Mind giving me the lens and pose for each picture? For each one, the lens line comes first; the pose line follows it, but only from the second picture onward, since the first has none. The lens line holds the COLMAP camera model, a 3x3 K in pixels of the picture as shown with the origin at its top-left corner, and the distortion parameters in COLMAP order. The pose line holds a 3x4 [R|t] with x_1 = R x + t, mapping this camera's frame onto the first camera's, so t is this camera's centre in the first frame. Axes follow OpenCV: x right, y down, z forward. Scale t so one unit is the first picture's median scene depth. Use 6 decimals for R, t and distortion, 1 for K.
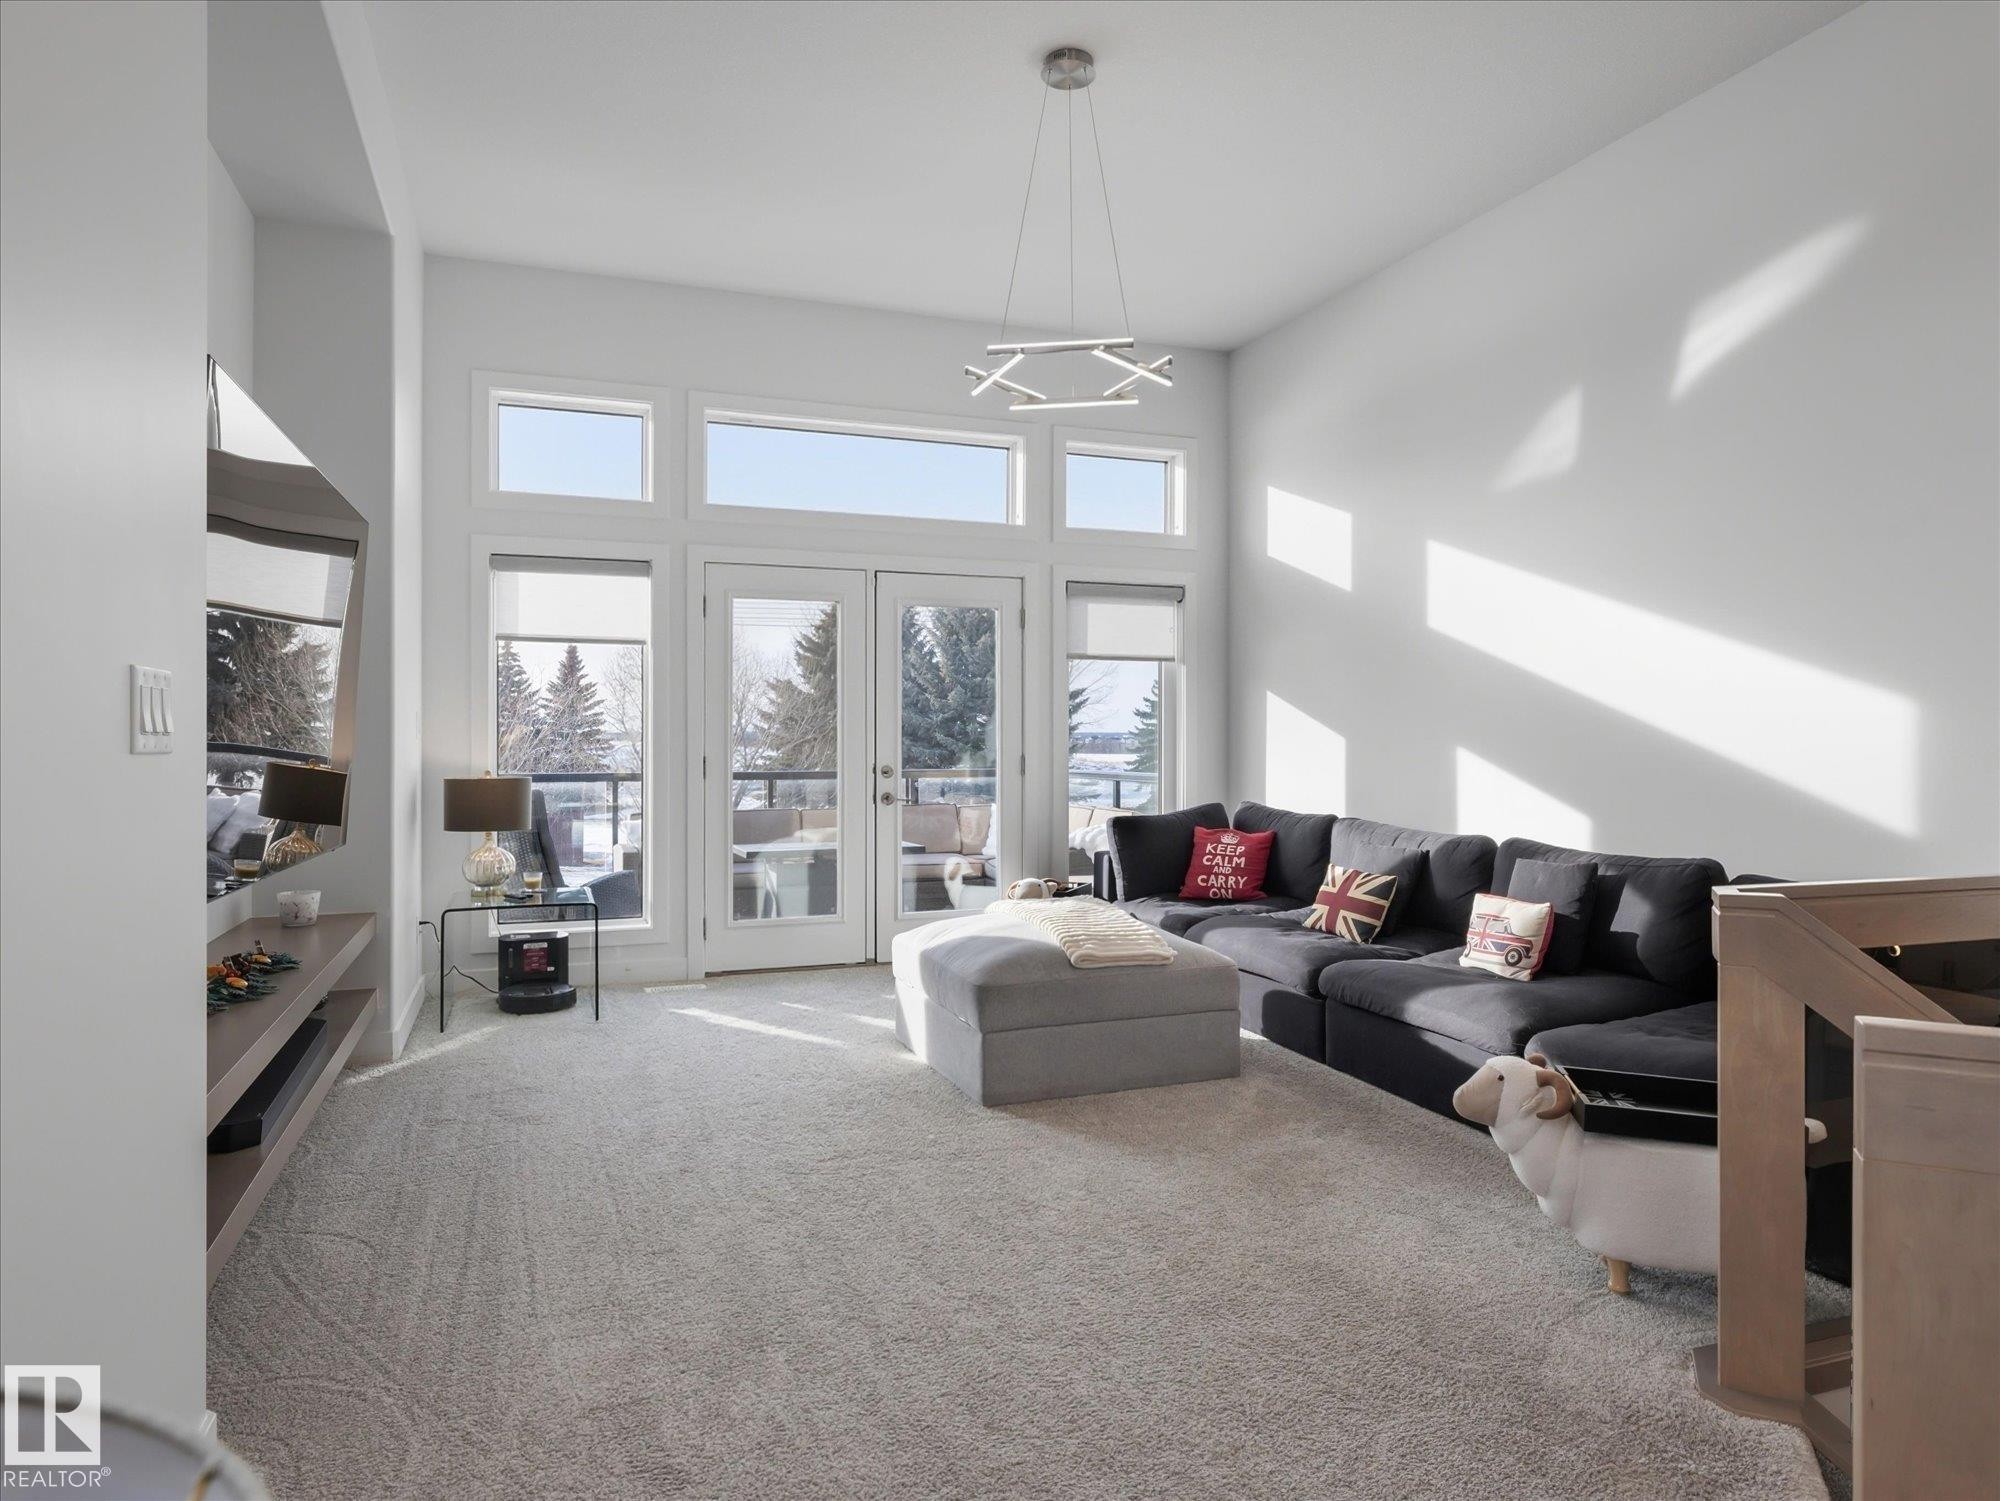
lens RADIAL K [[1267.8, 0, 1000.2], [0, 1267.8, 745.3], [0, 0, 1]] dist [-0.002878, 0.006929]
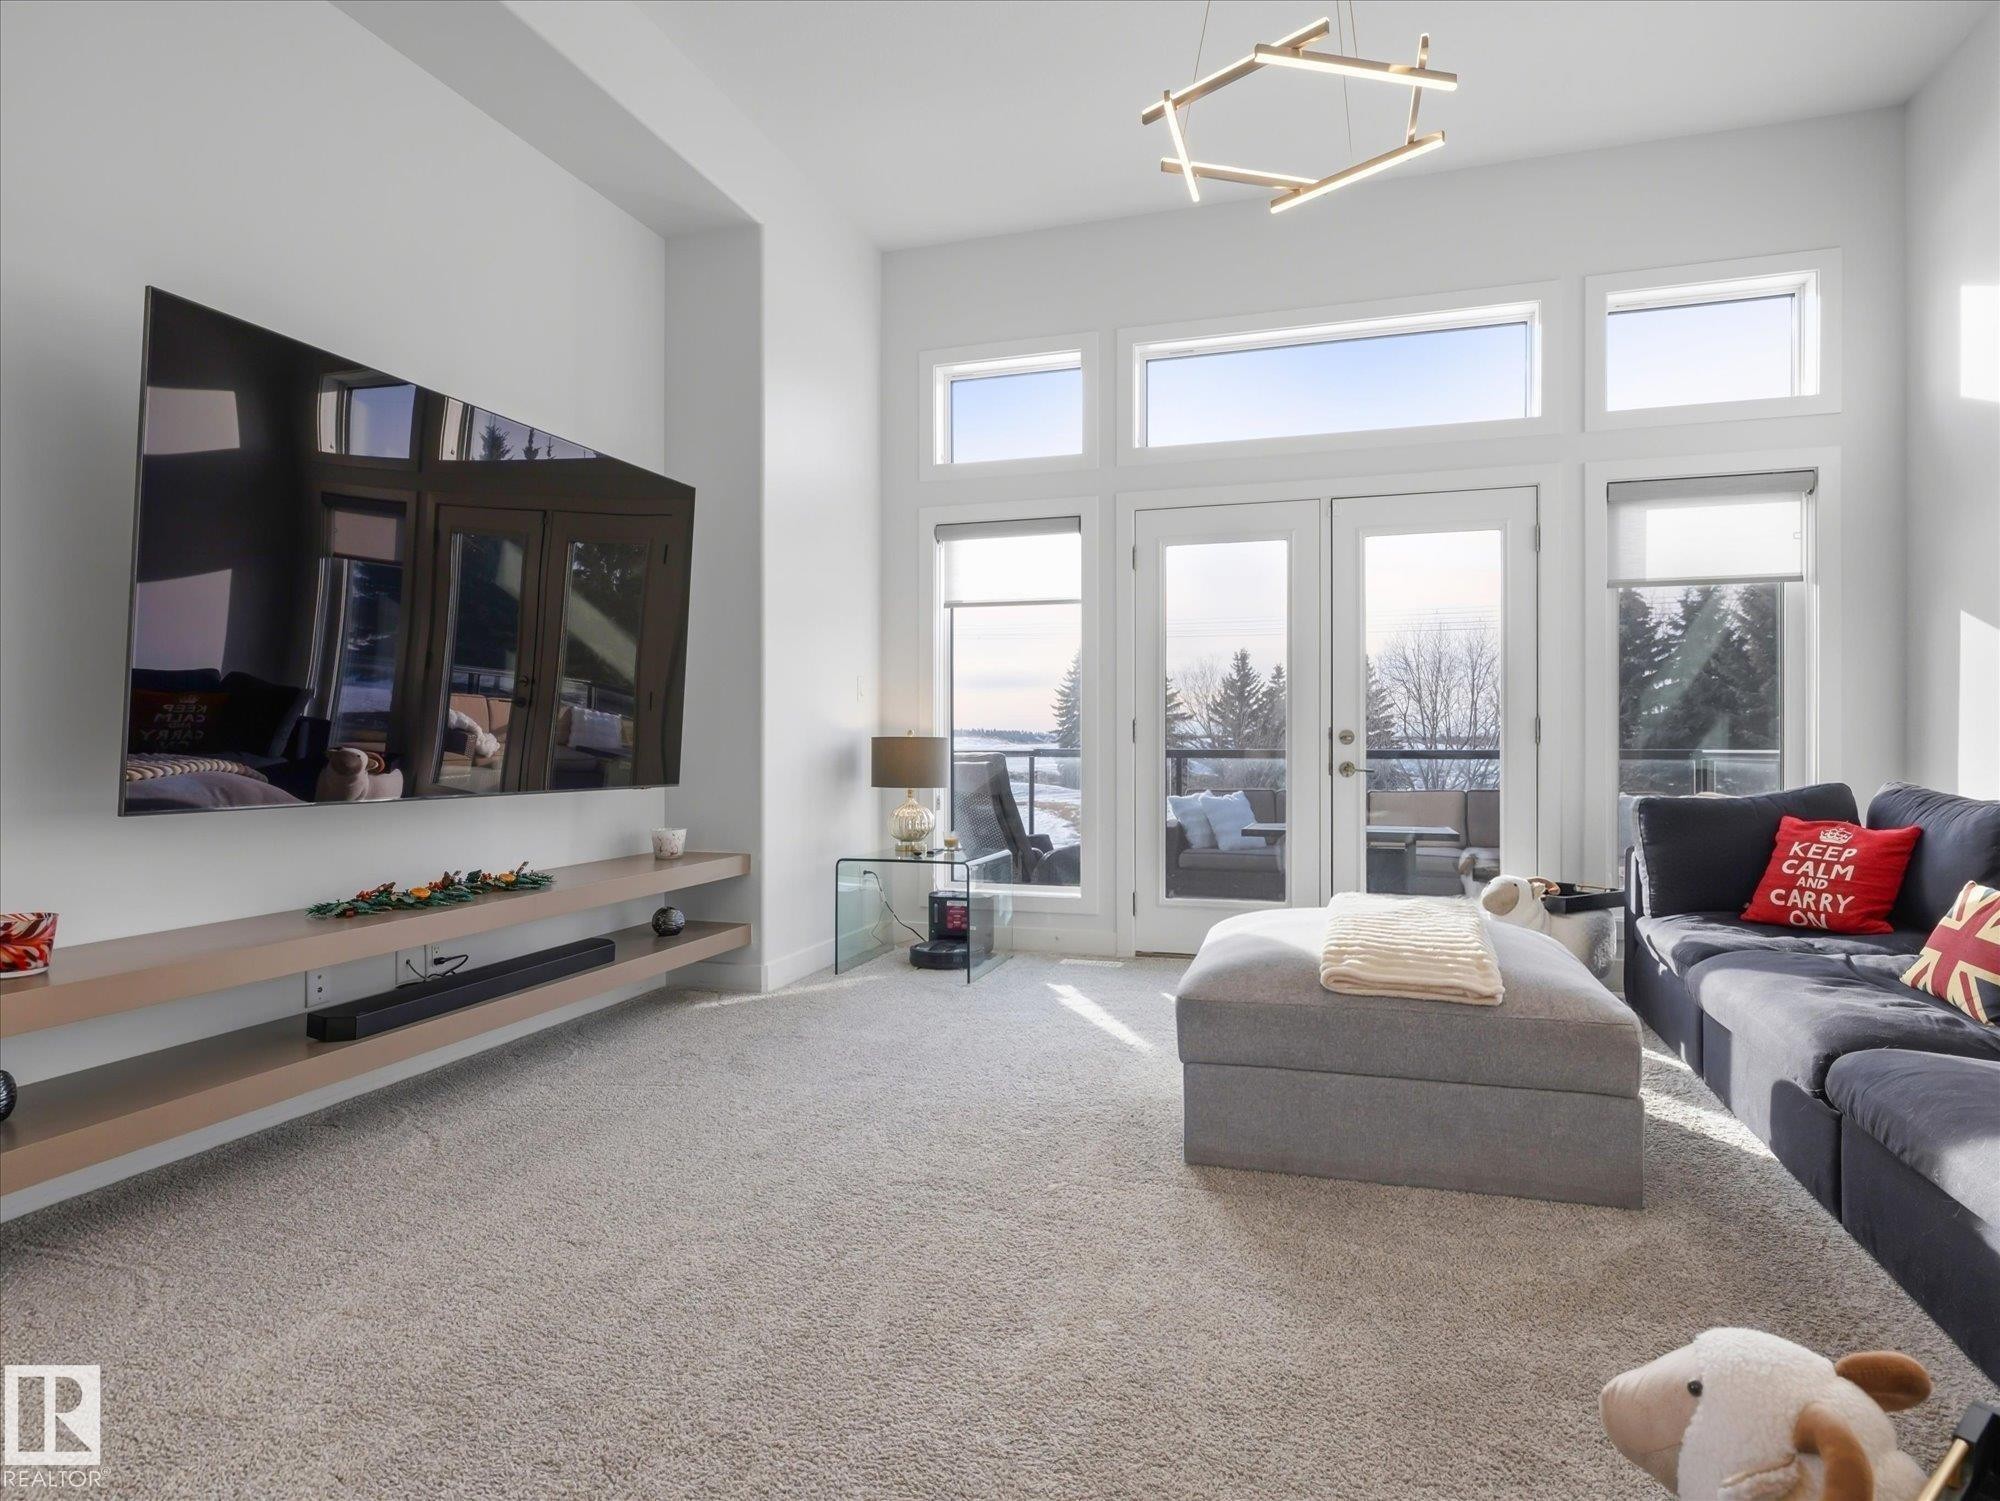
lens RADIAL K [[1139.5, 0, 998.8], [0, 1139.5, 749.2], [0, 0, 1]] dist [-0.006376, 0.003799]
pose [[0.778321, 0.002968, -0.627860, 0.226788], [-0.004541, 0.999989, -0.000902, 0.033834], [0.627851, 0.003553, 0.778326, 0.300129]]
